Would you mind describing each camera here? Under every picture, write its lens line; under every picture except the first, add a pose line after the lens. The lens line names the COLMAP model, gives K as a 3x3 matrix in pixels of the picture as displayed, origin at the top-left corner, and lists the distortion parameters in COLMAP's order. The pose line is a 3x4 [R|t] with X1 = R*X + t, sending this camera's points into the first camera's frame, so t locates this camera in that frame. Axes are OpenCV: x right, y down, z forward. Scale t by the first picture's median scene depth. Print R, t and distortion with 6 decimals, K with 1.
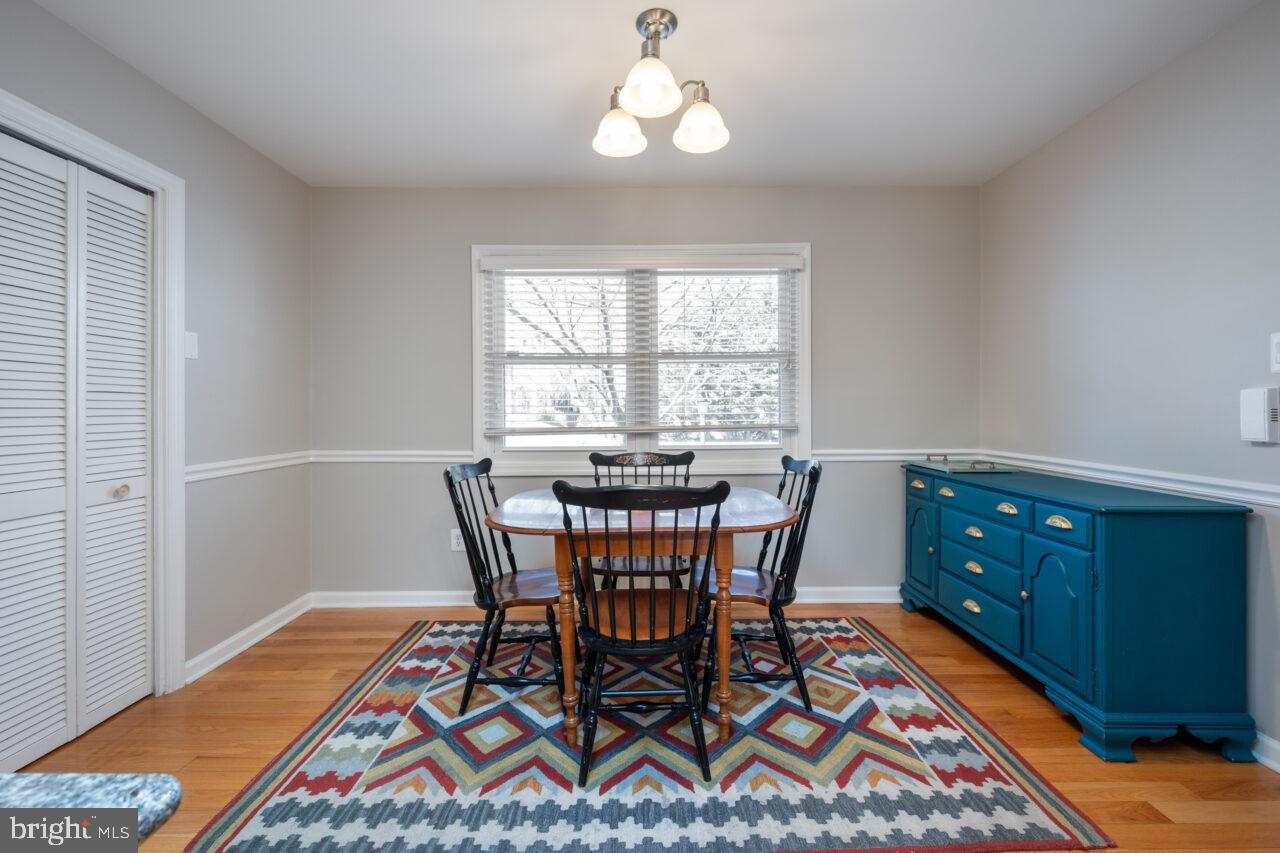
lens RADIAL K [[535.9, 0, 639.3], [0, 535.9, 412.3], [0, 0, 1]] dist [0.000547, -0.000633]
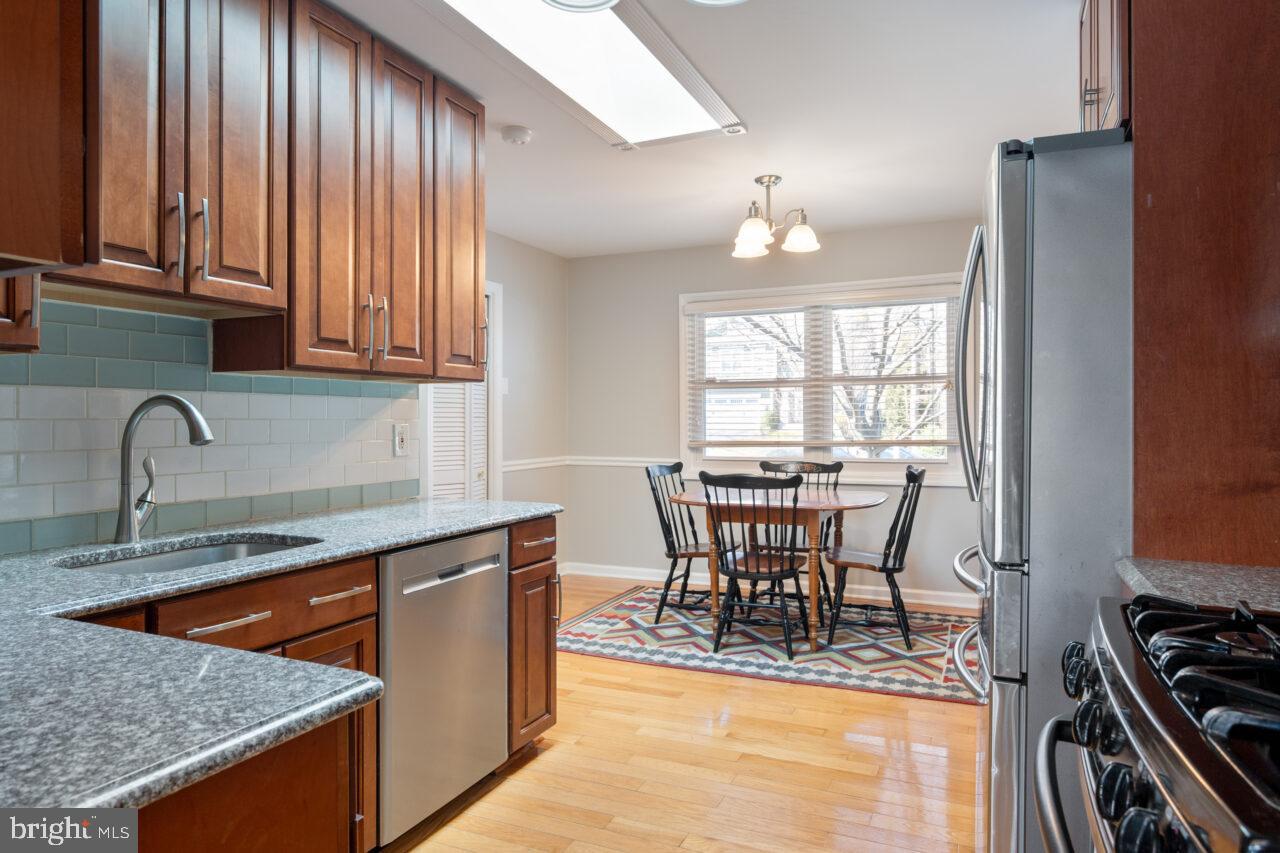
lens RADIAL K [[777.8, 0, 651.3], [0, 777.8, 420.5], [0, 0, 1]] dist [-0.000927, -0.001351]
pose [[0.913167, 0.001529, -0.407583, 0.560650], [-0.001593, 0.999999, 0.000183, -0.027279], [0.407582, 0.000482, 0.913168, -1.040596]]
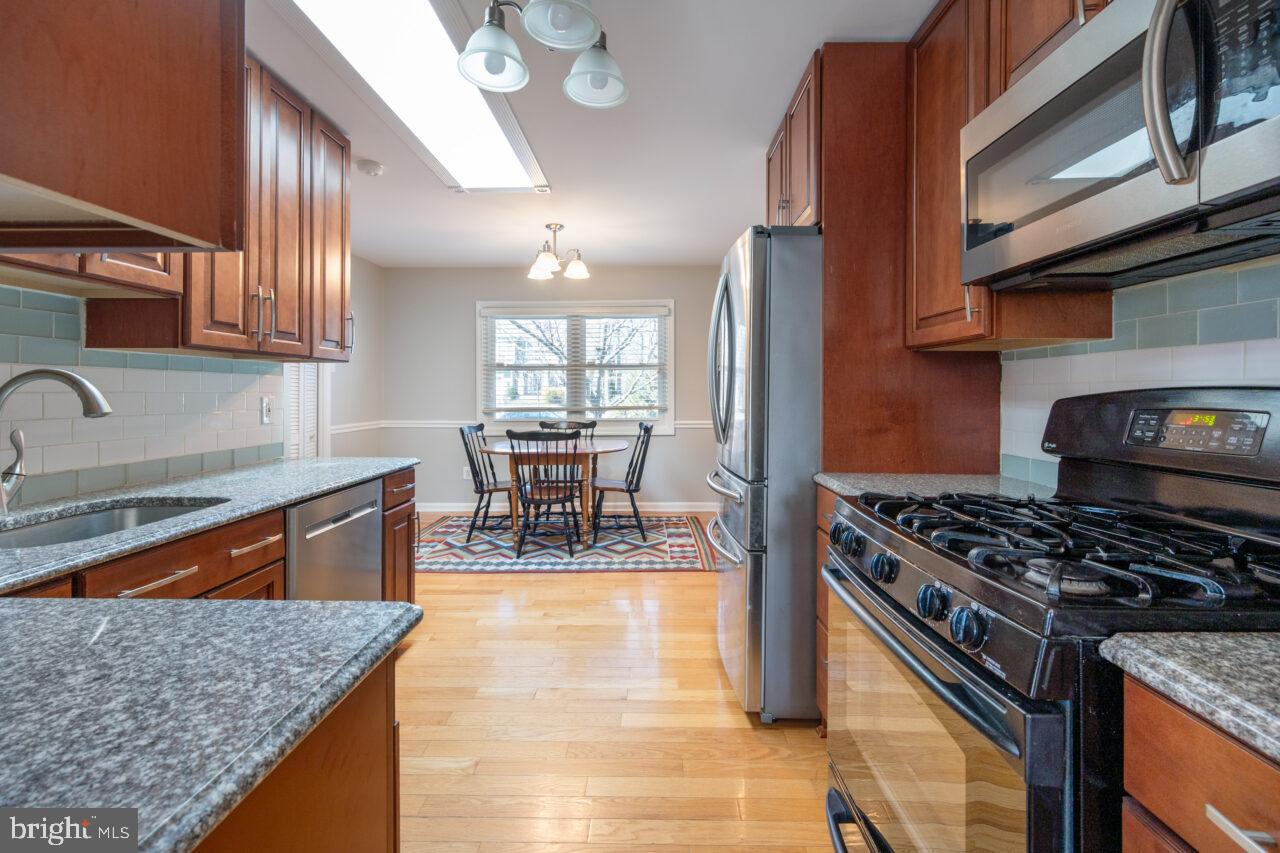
lens RADIAL K [[535.9, 0, 645.4], [0, 535.9, 391.2], [0, 0, 1]] dist [0.000547, -0.000633]
pose [[0.999886, 0.002537, -0.014860, 0.389886], [-0.002588, 0.999991, -0.003428, -0.029324], [0.014851, 0.003466, 0.999884, -1.076372]]
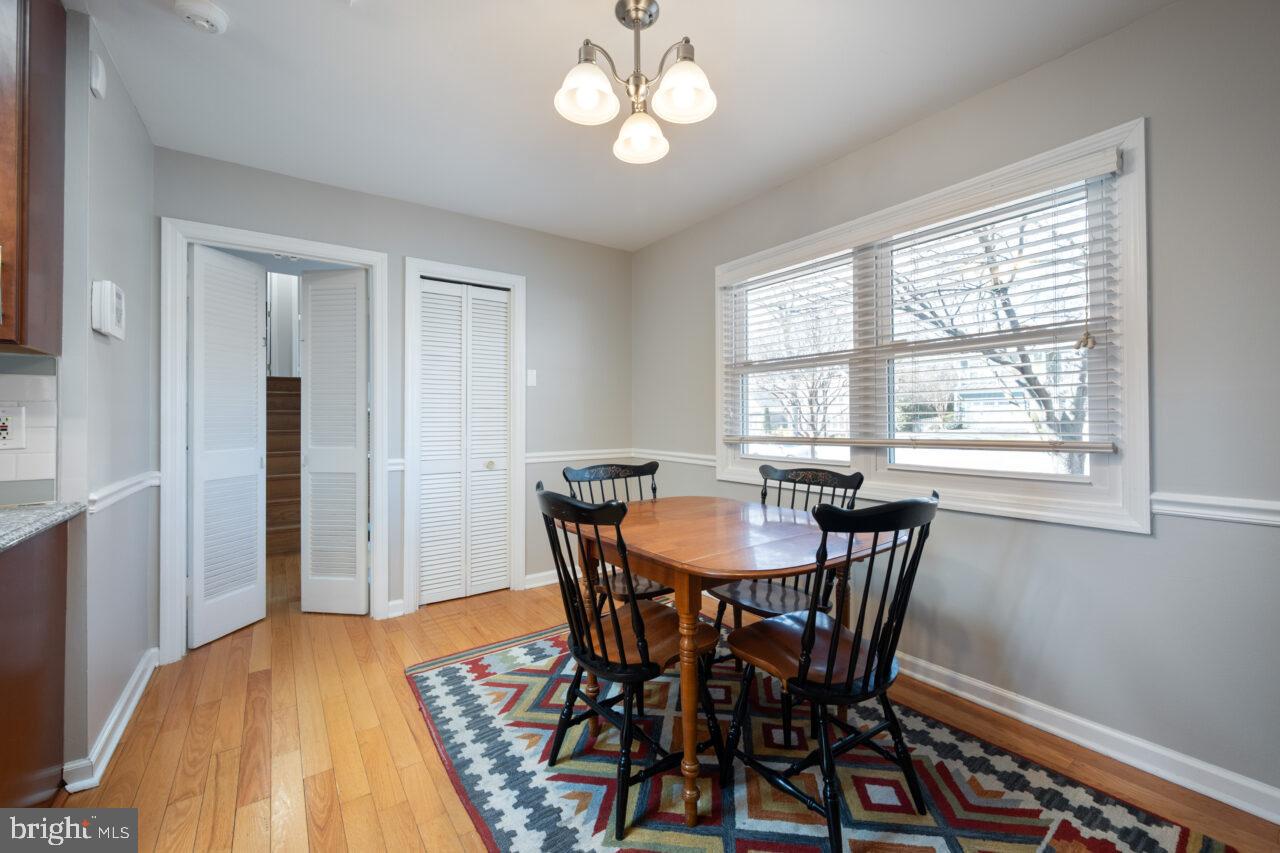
lens RADIAL K [[510.9, 0, 652.8], [0, 510.9, 411.9], [0, 0, 1]] dist [-0.002082, 0.000627]
pose [[0.592907, -0.008179, -0.805230, 0.676414], [-0.002372, 0.999926, -0.011903, -0.005874], [0.805268, 0.008968, 0.592844, 0.431206]]
